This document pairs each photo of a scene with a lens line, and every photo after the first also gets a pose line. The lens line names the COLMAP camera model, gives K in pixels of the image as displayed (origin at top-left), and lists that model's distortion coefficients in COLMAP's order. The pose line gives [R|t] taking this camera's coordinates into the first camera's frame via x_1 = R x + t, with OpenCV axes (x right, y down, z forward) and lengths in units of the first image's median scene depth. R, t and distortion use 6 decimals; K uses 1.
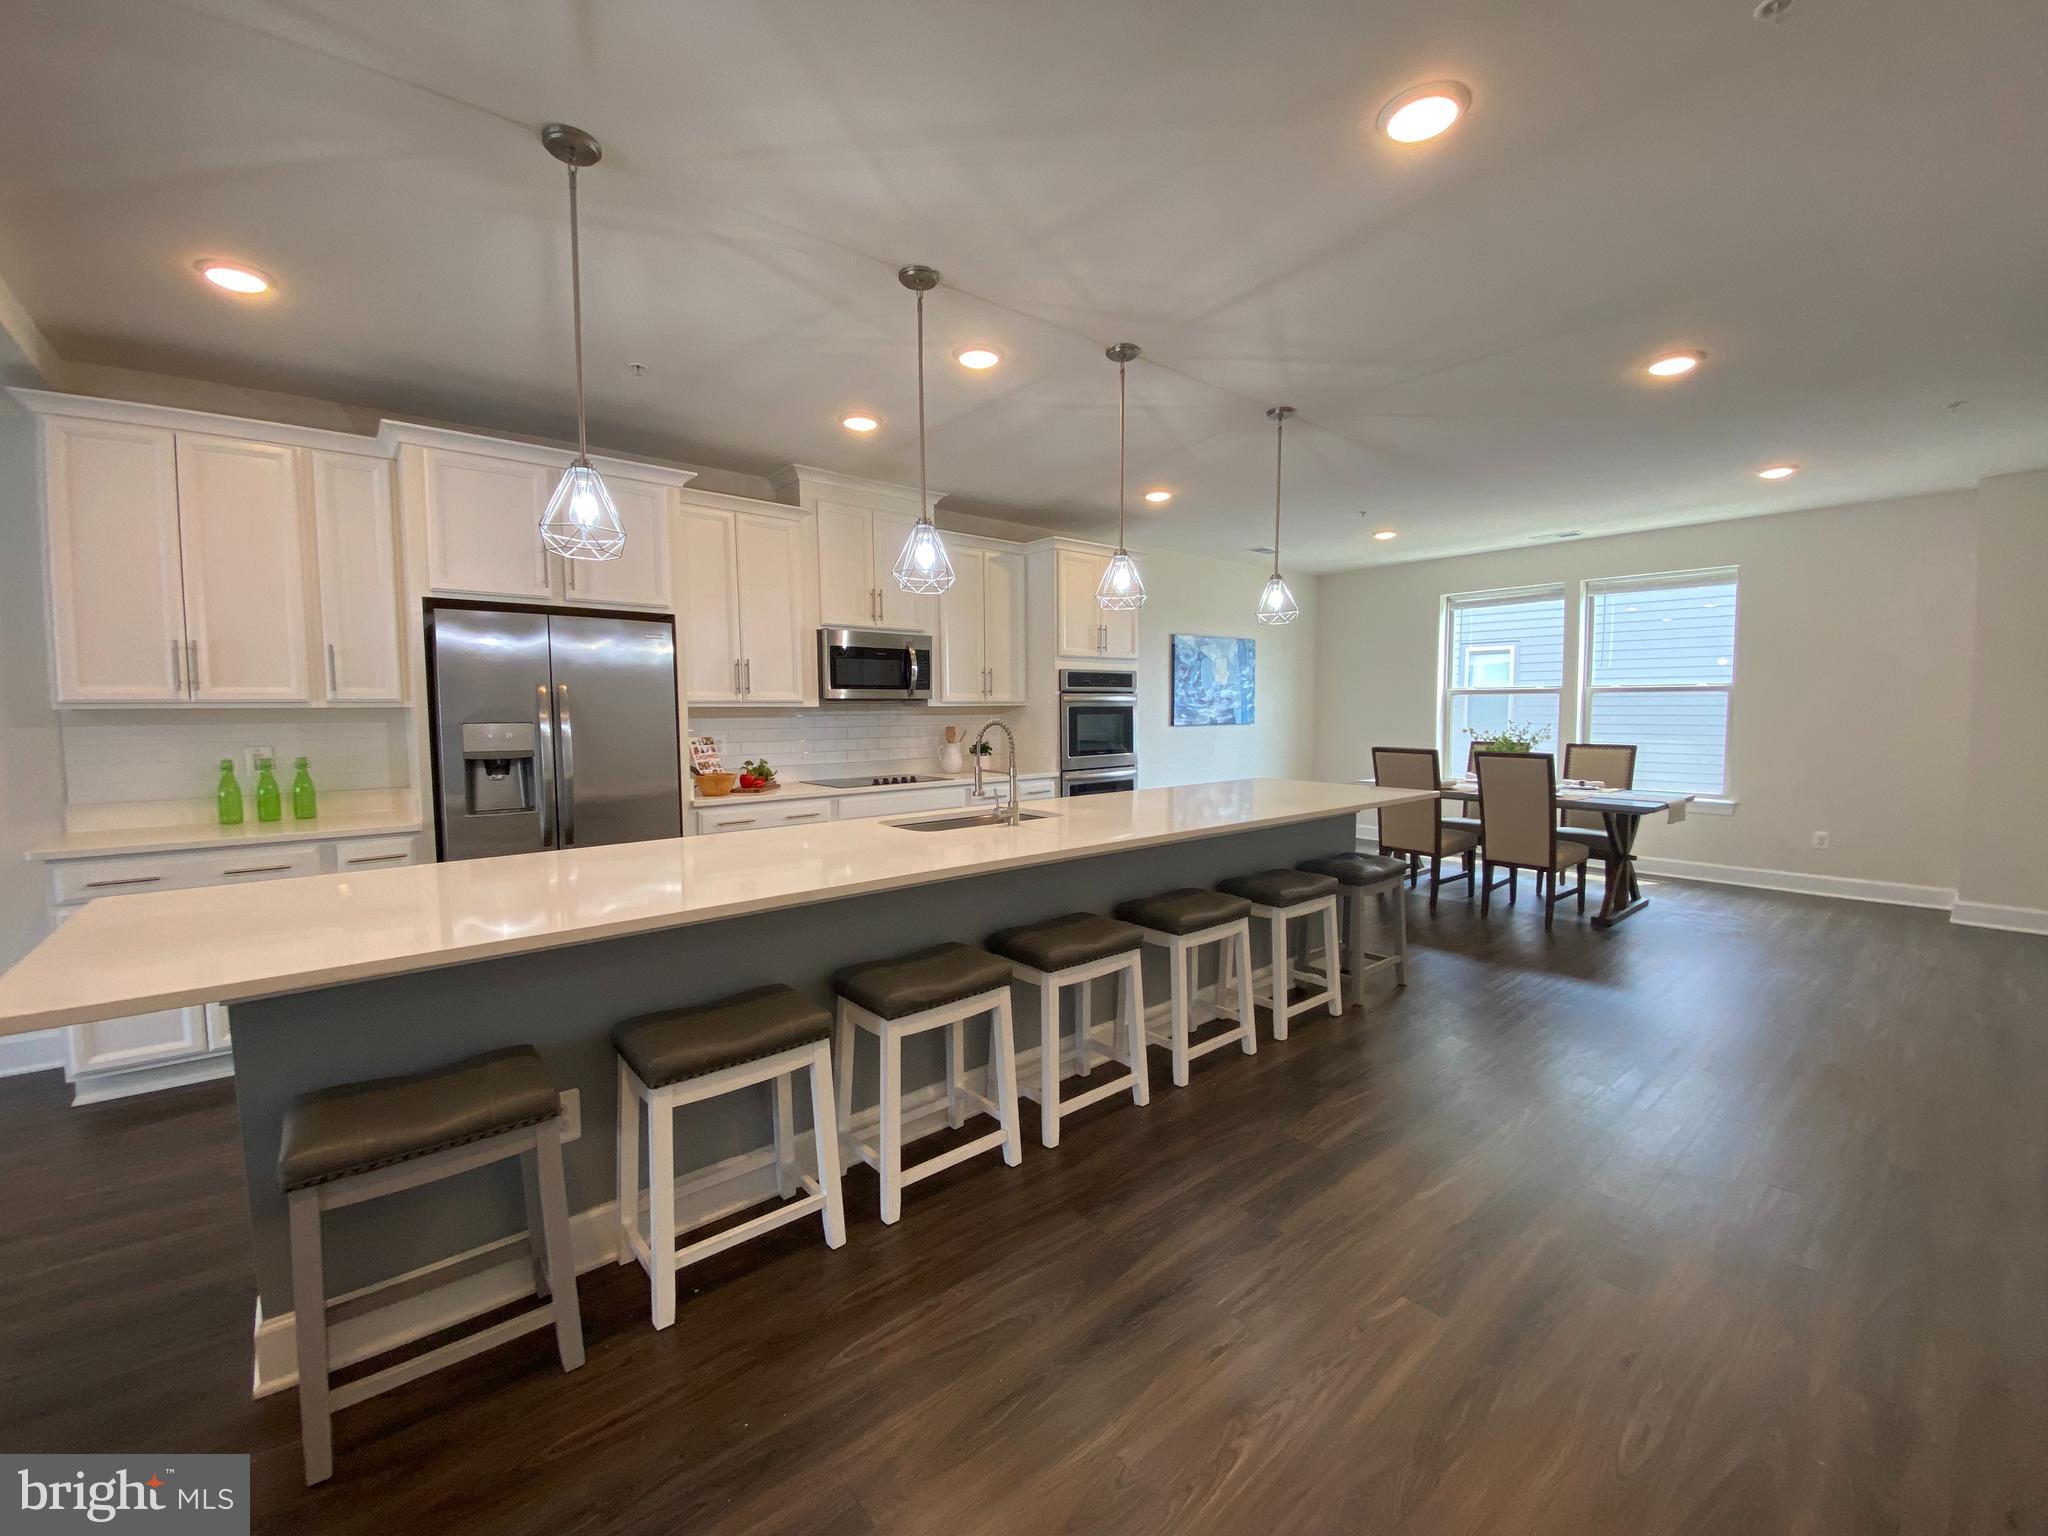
lens RADIAL K [[831.4, 0, 1024.0], [0, 831.4, 768.0], [0, 0, 1]] dist [-0.000771, -0.000095]
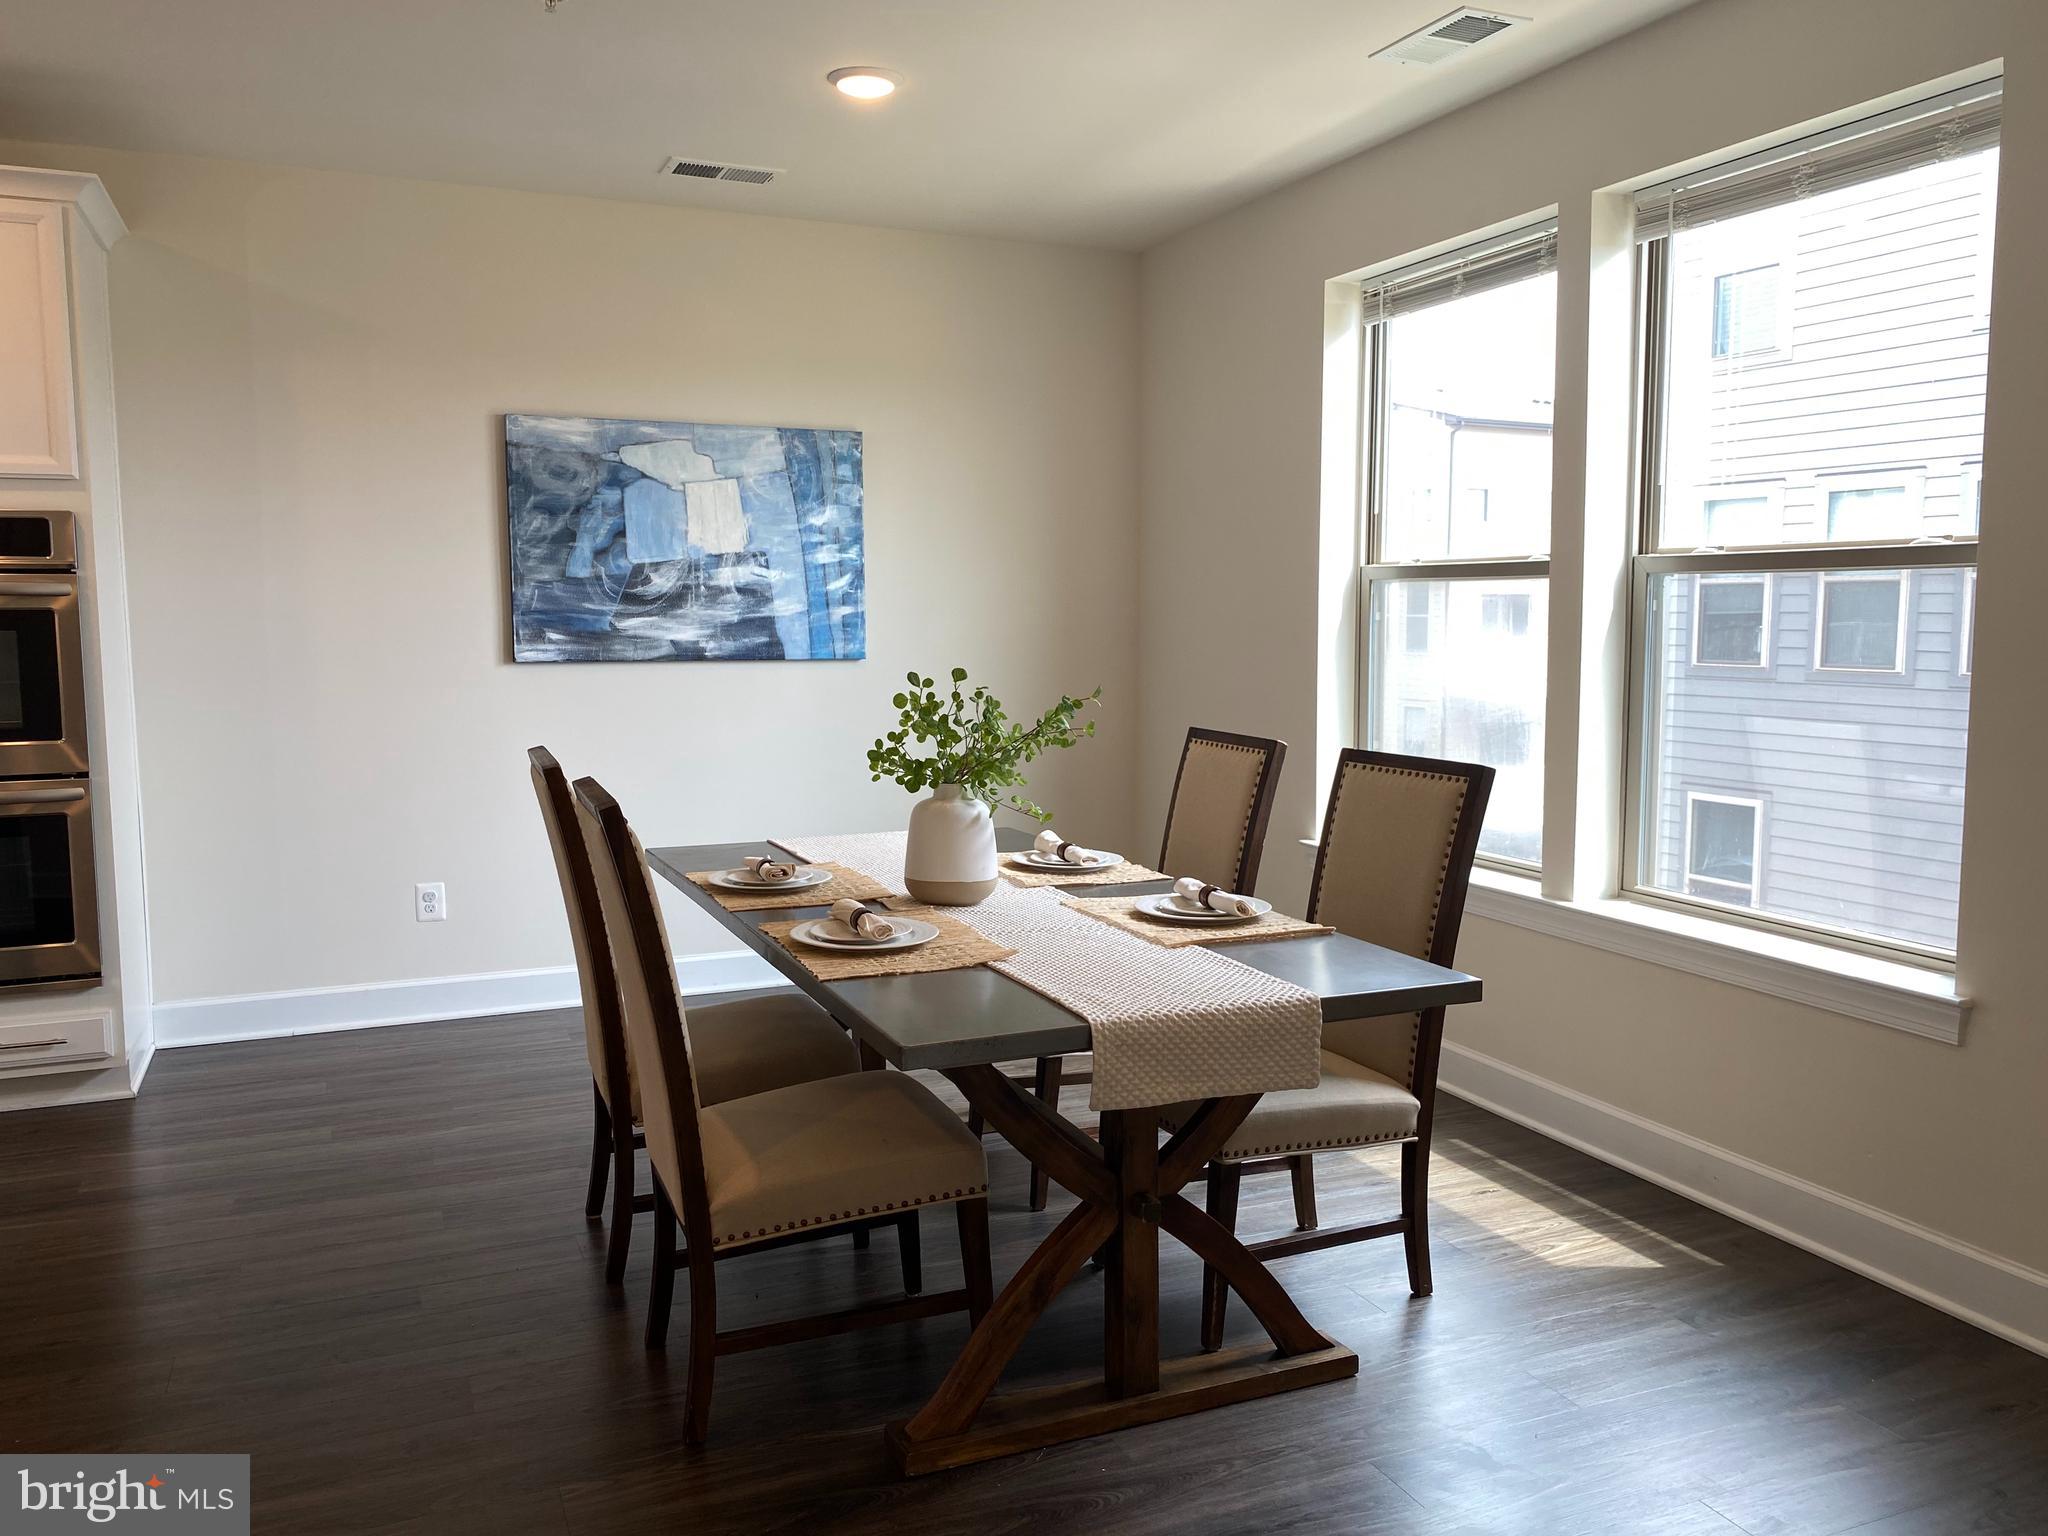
lens RADIAL K [[1588.6, 0, 1024.0], [0, 1588.6, 768.0], [0, 0, 1]] dist [0.000394, -0.003481]
pose [[0.961753, 0.034953, -0.271681, 0.567178], [-0.028173, 0.999188, 0.028819, -0.028997], [0.272467, -0.020063, 0.961956, 0.357707]]
